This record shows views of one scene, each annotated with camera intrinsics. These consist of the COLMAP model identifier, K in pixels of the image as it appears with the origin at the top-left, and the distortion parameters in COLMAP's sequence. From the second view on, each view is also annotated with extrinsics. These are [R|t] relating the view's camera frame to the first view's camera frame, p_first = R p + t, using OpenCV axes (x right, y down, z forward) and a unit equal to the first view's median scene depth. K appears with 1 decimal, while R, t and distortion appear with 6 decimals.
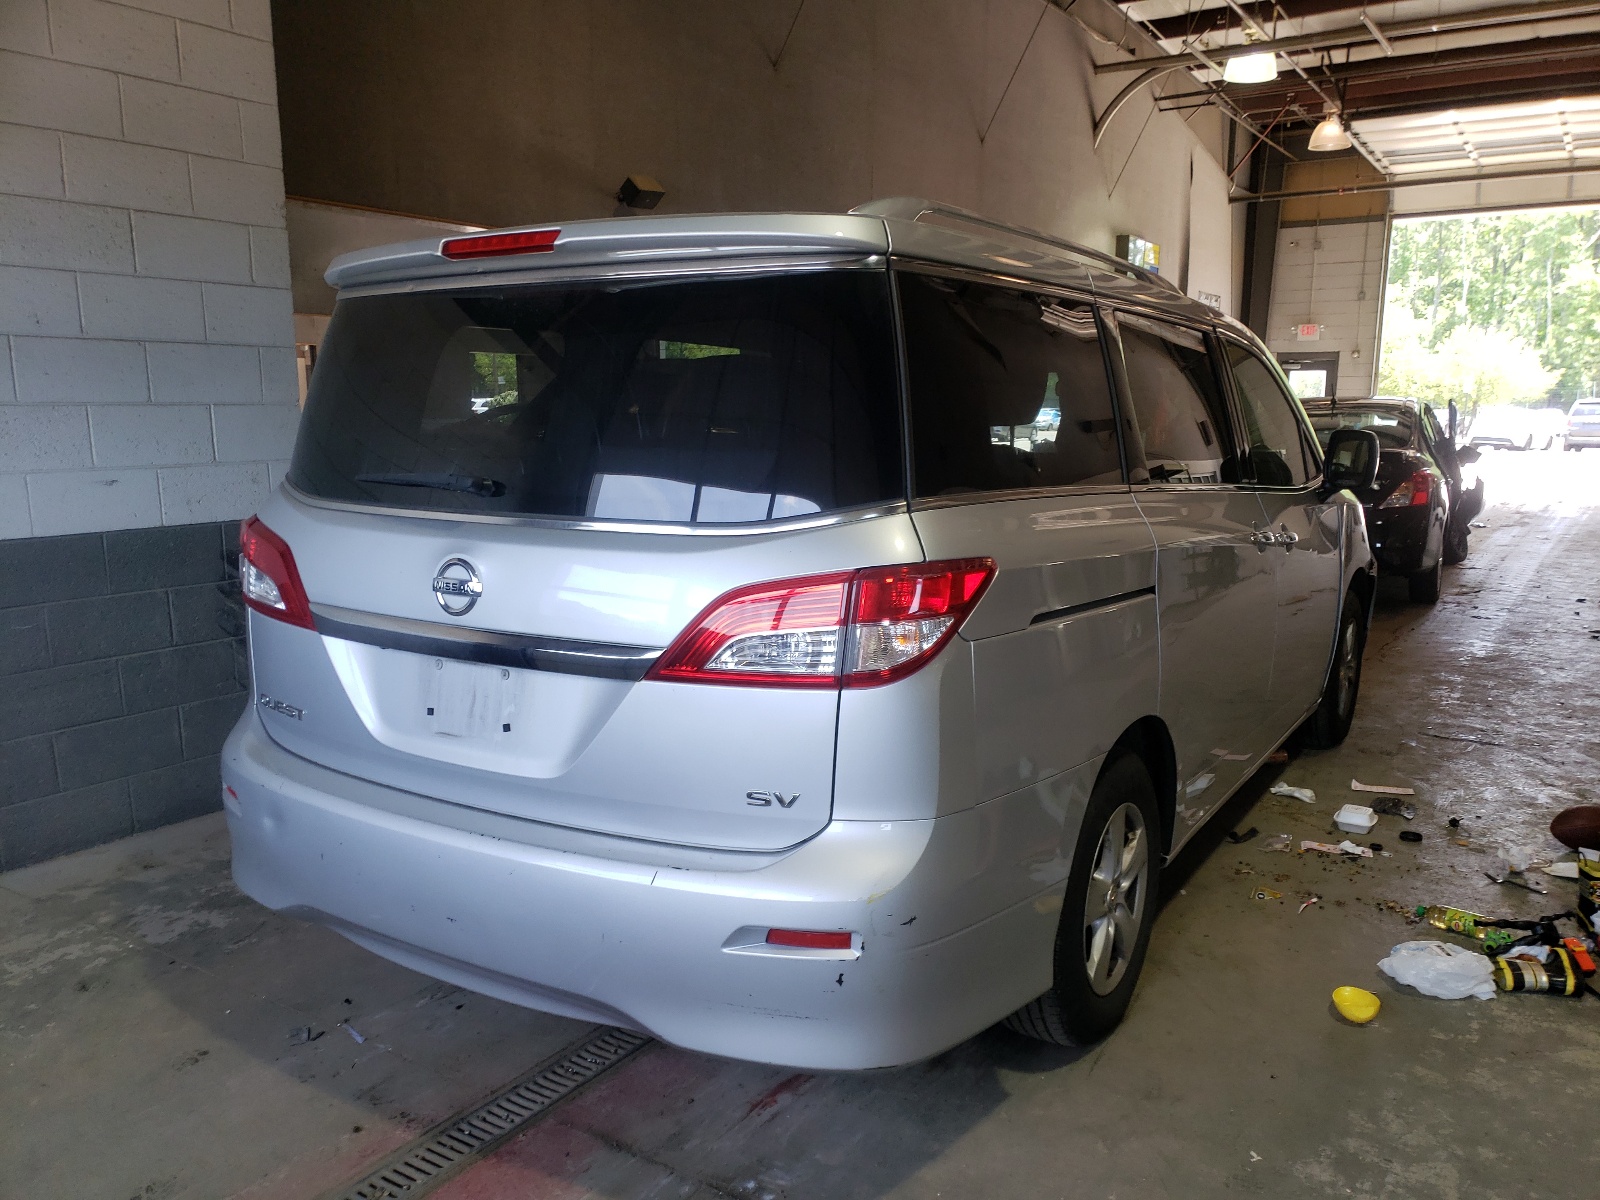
lens RADIAL K [[1267.5, 0, 807.5], [0, 1267.5, 600.7], [0, 0, 1]] dist [0.008047, 0.000552]
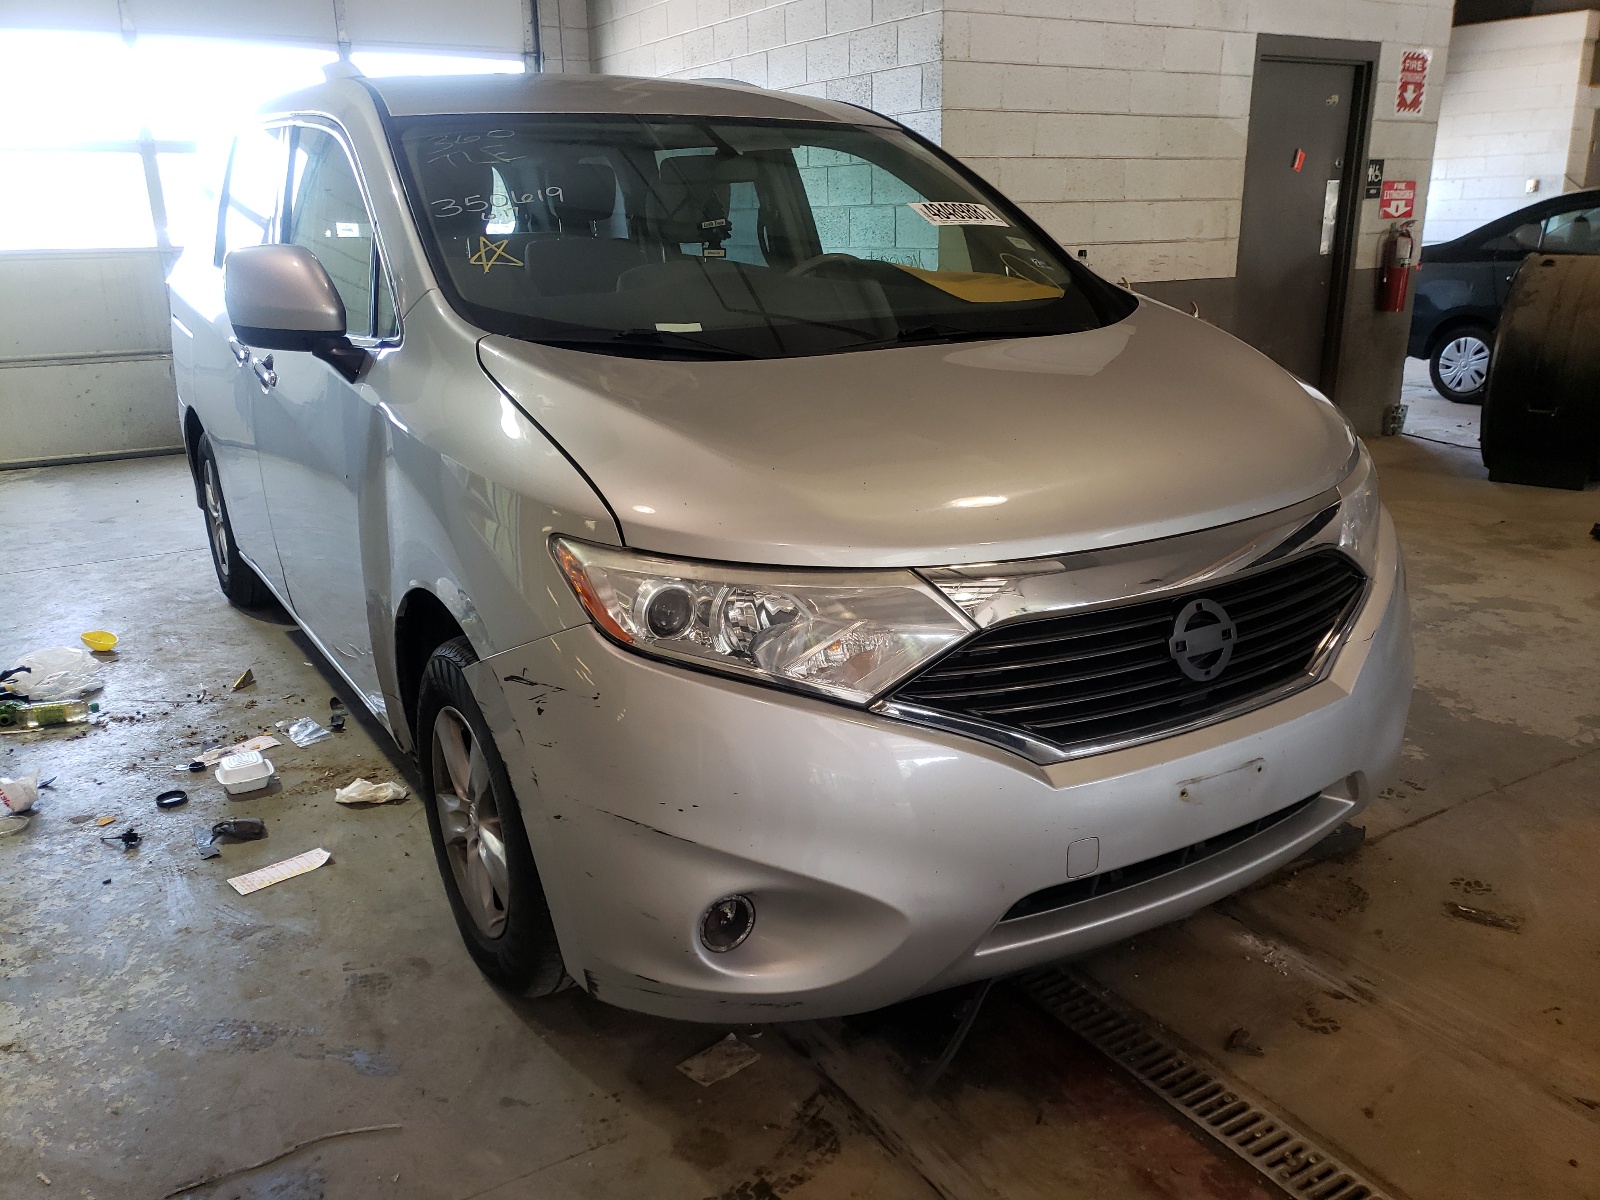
lens RADIAL K [[1267.5, 0, 801.9], [0, 1267.5, 605.5], [0, 0, 1]] dist [0.008047, 0.000552]
pose [[-0.440838, 0.272784, -0.855132, 0.203501], [-0.115238, 0.927616, 0.355314, -0.051534], [0.890158, 0.255180, -0.377494, 0.349715]]
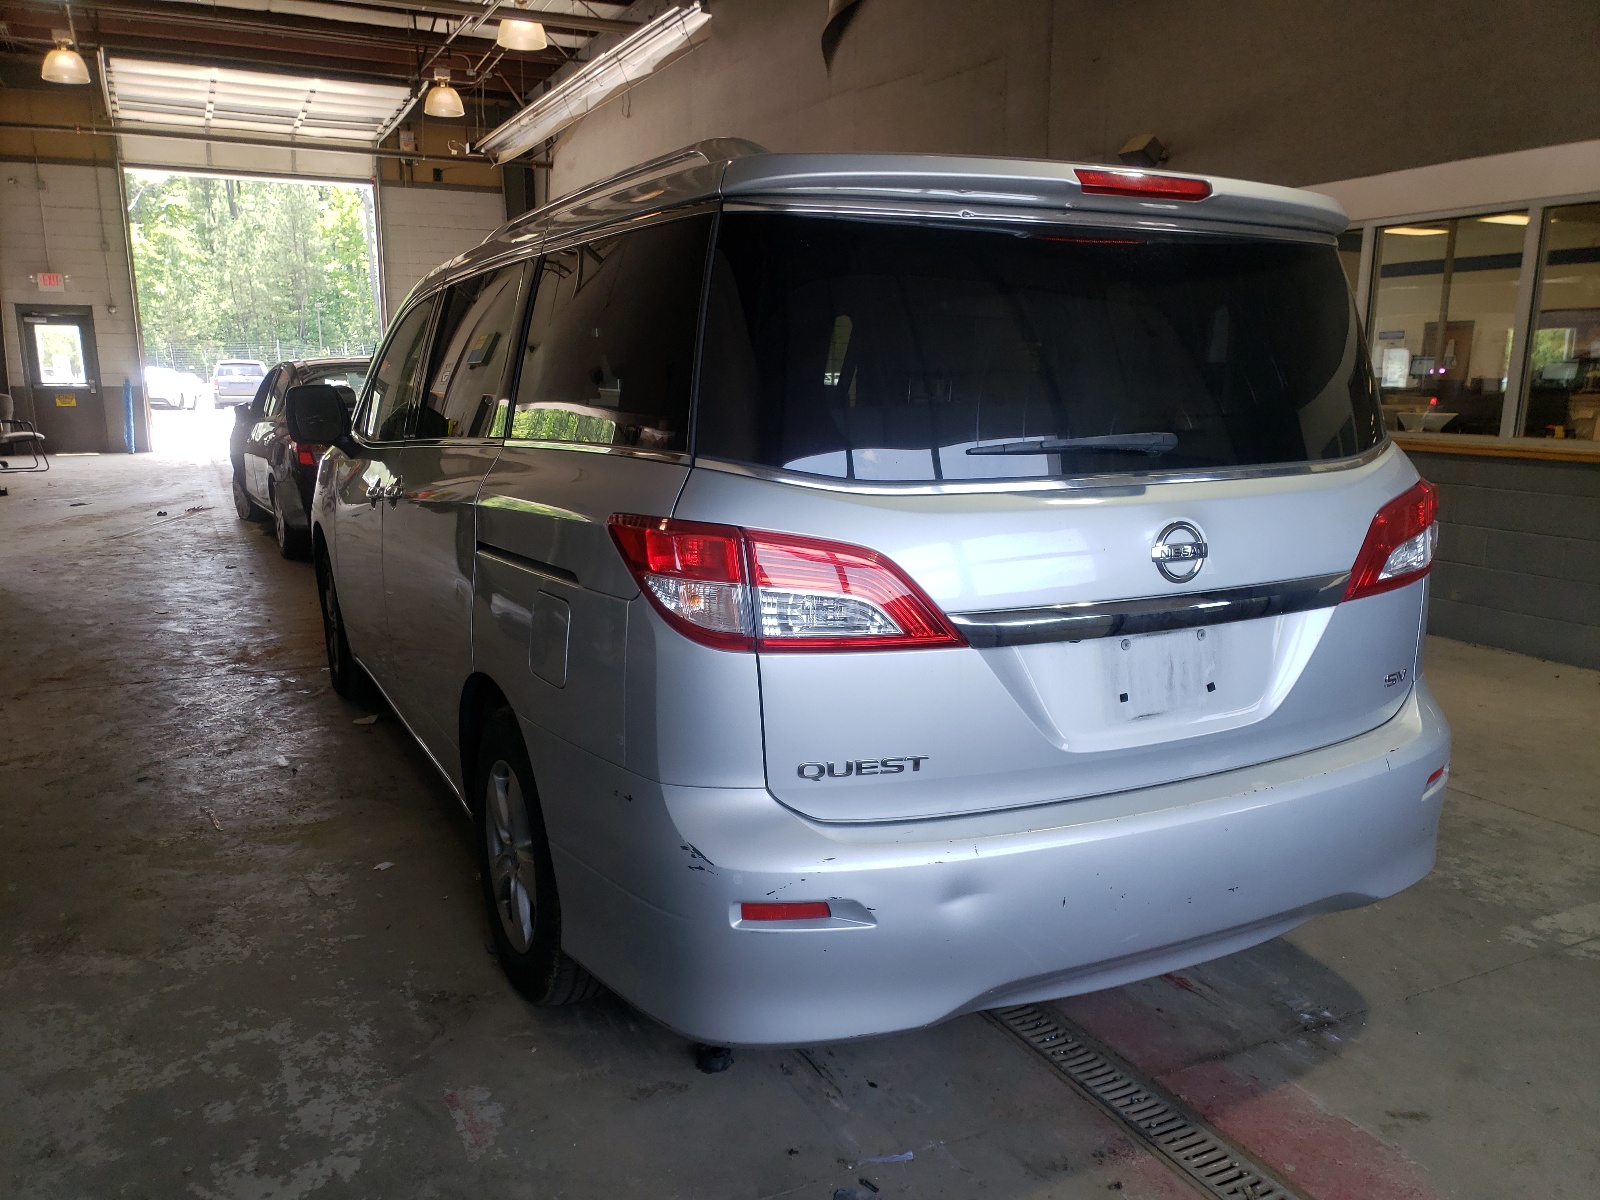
lens RADIAL K [[1267.5, 0, 803.7], [0, 1267.5, 607.0], [0, 0, 1]] dist [0.008047, 0.000552]
pose [[0.507964, -0.158657, 0.846641, -0.153152], [0.128479, 0.985851, 0.107660, -0.013534], [-0.851743, 0.054088, 0.521161, 0.094169]]
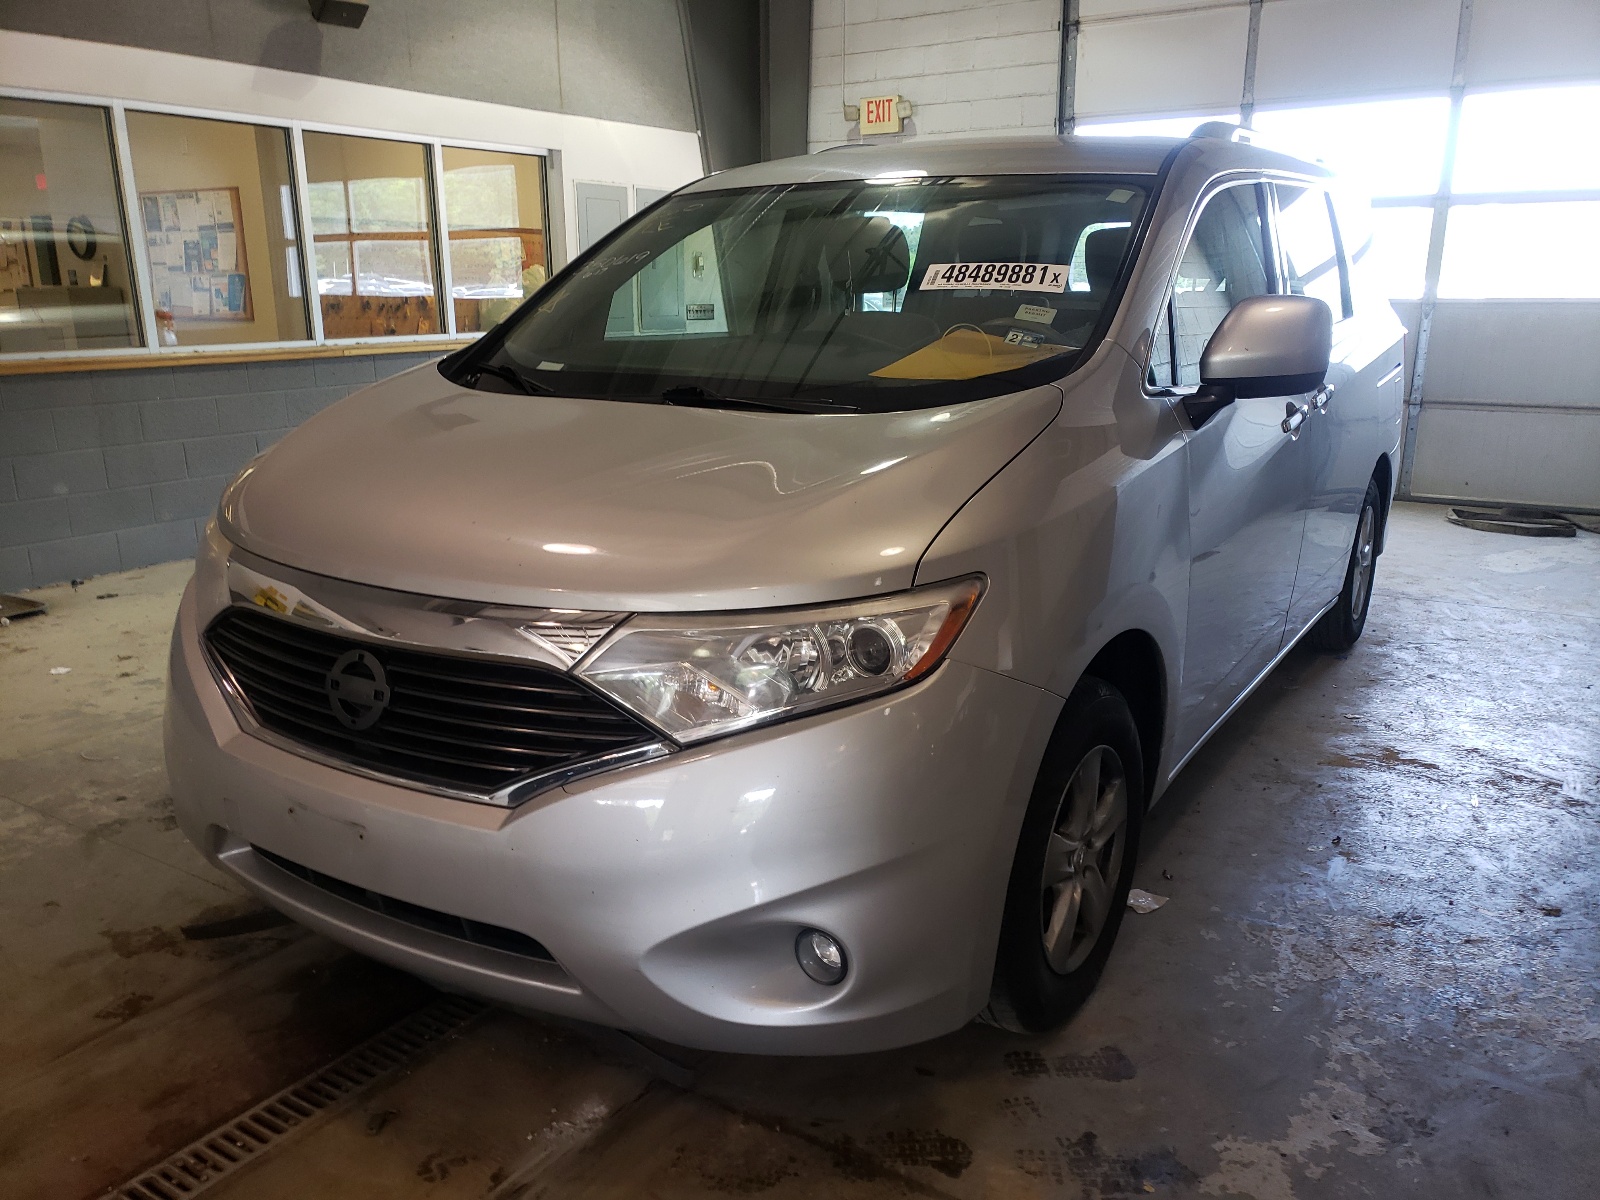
lens RADIAL K [[1267.5, 0, 798.9], [0, 1267.5, 605.6], [0, 0, 1]] dist [0.008047, 0.000552]
pose [[-0.999995, 0.002336, 0.002144, 0.061540], [0.002987, 0.920799, 0.390026, -0.064193], [-0.001063, 0.390030, -0.920802, 0.437519]]
